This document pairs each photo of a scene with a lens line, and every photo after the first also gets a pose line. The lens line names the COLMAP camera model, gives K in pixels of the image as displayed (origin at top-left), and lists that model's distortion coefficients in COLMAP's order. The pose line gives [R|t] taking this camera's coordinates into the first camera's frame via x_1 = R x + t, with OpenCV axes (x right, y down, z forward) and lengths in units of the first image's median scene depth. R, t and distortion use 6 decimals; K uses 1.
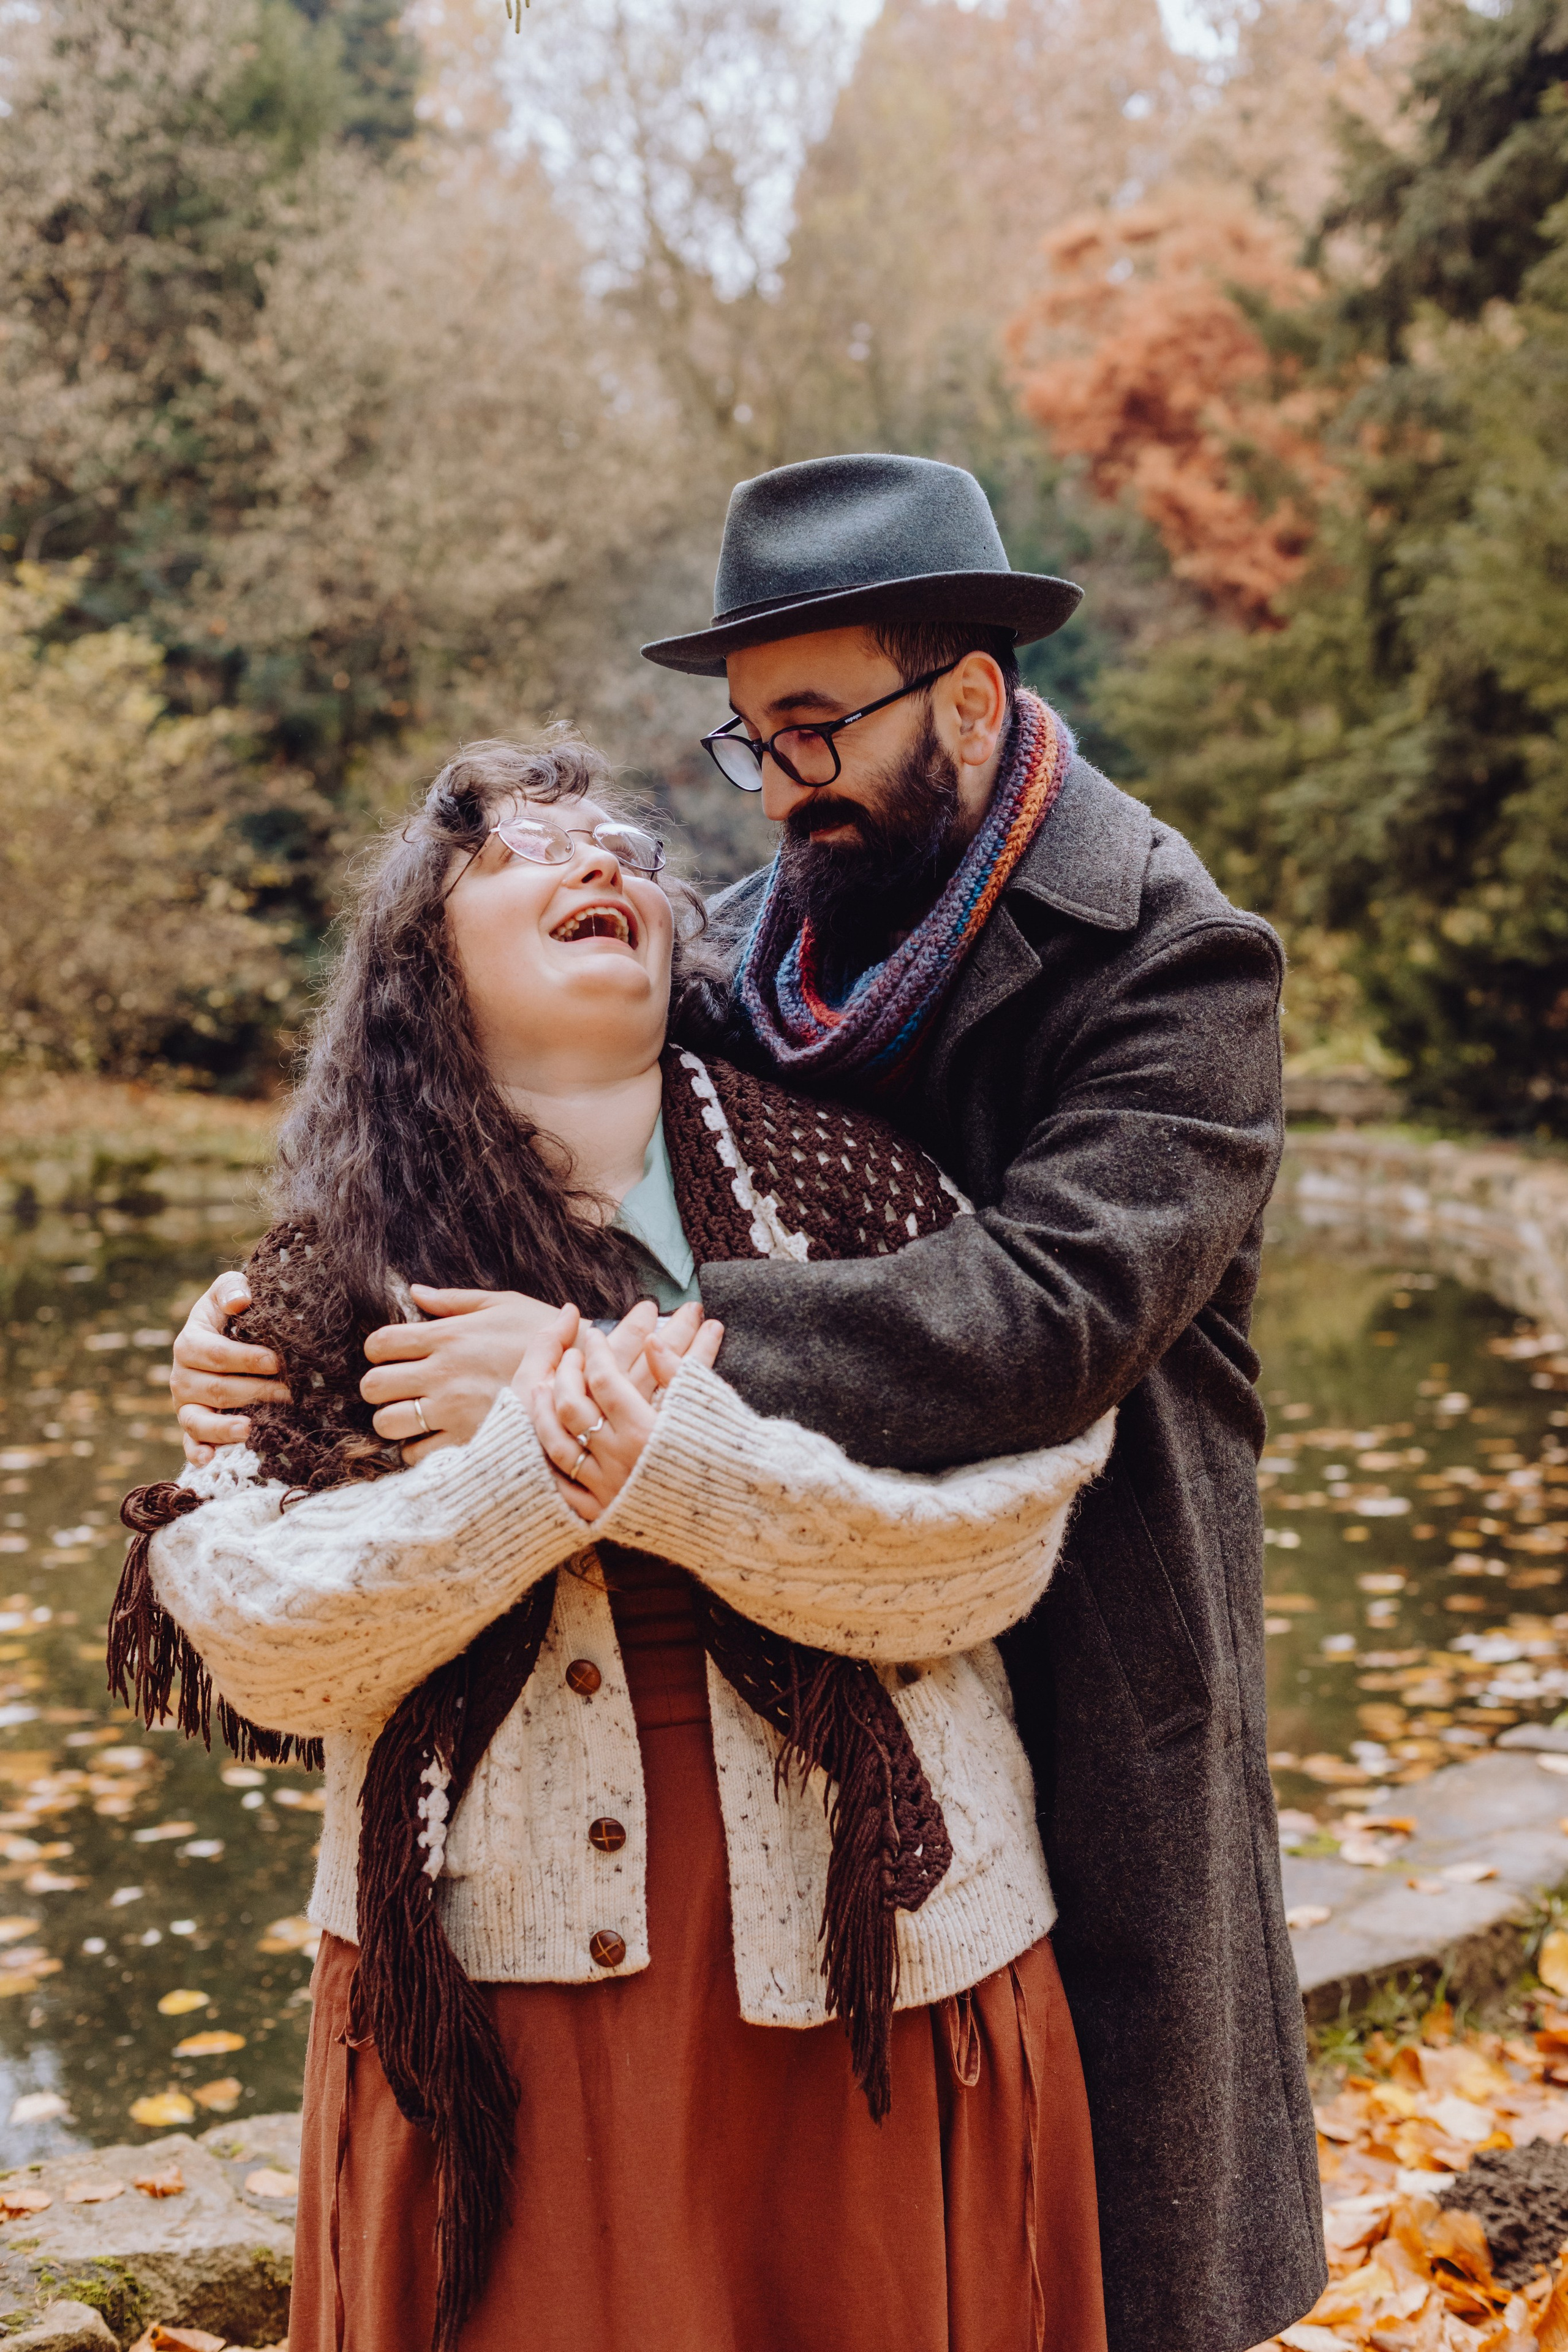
lens RADIAL K [[3348.2, 0, 723.2], [0, 3348.2, 1104.0], [0, 0, 1]] dist [0.169451, -0.698805]
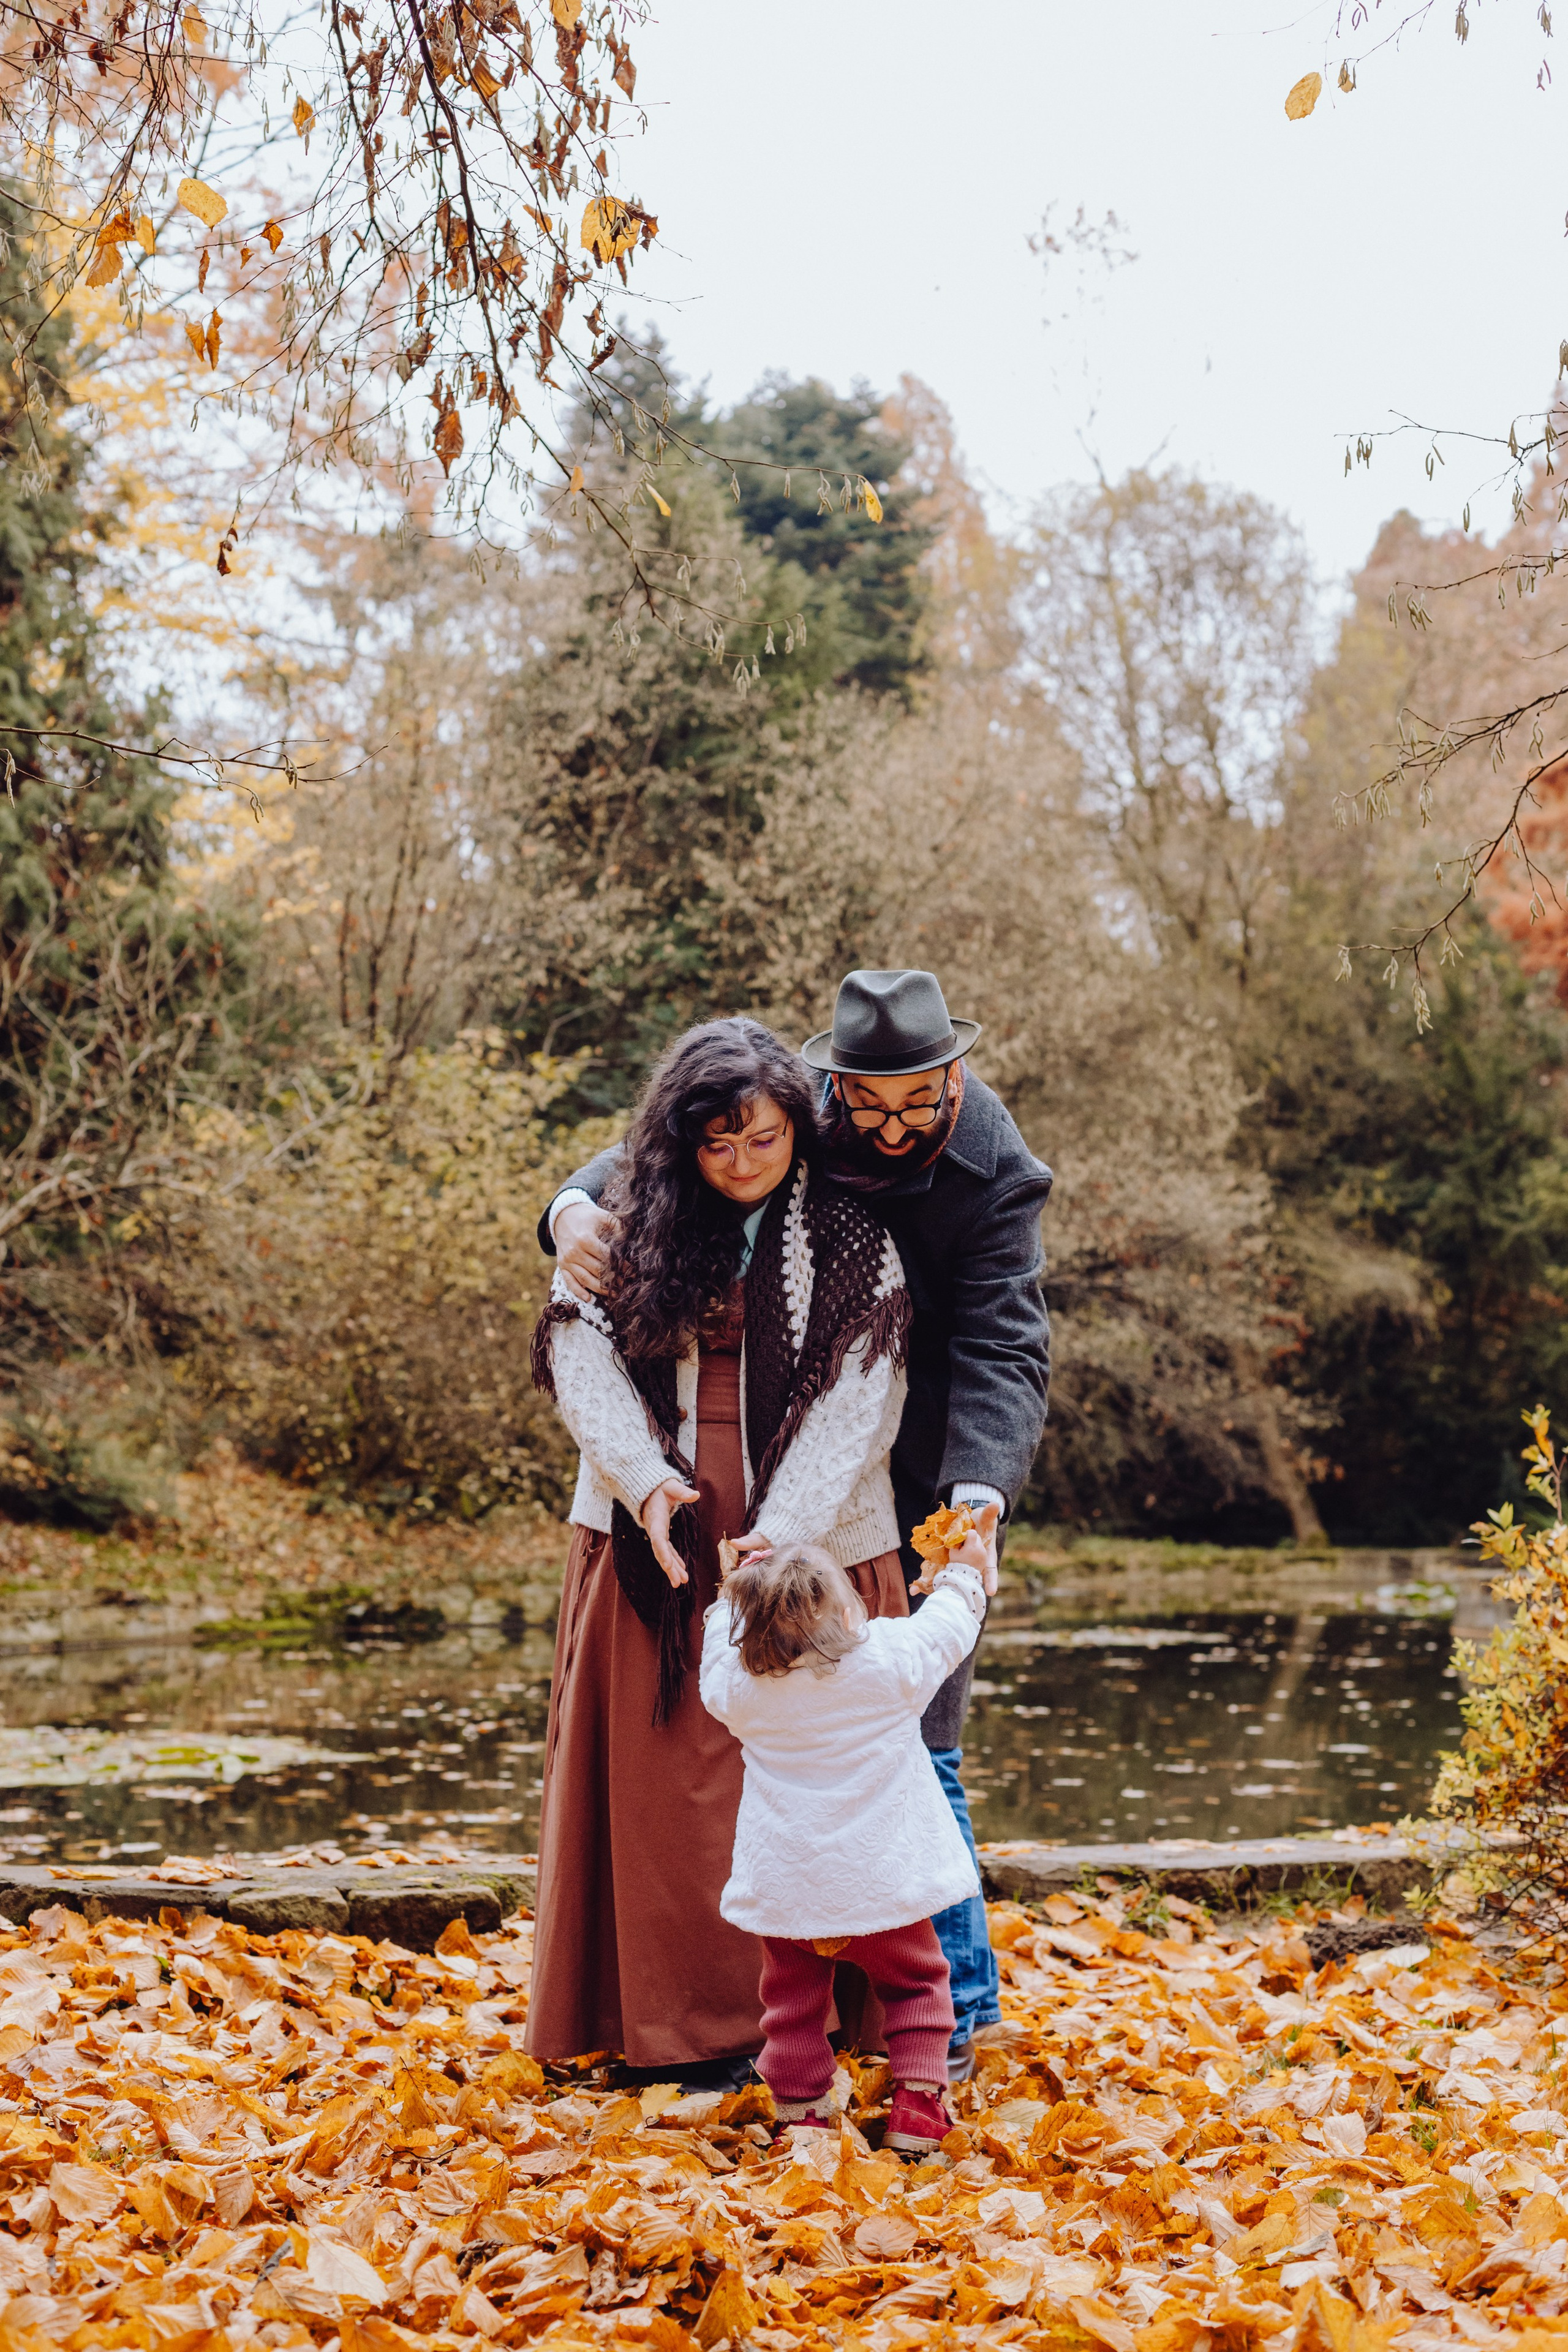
lens RADIAL K [[3473.3, 0, 784.0], [0, 3473.3, 1176.0], [0, 0, 1]] dist [-0.016157, 0.039877]
pose [[0.990926, 0.013090, -0.133769, 0.024185], [-0.030564, 0.991118, -0.129427, 0.022767], [0.130886, 0.132341, 0.982525, -0.097829]]
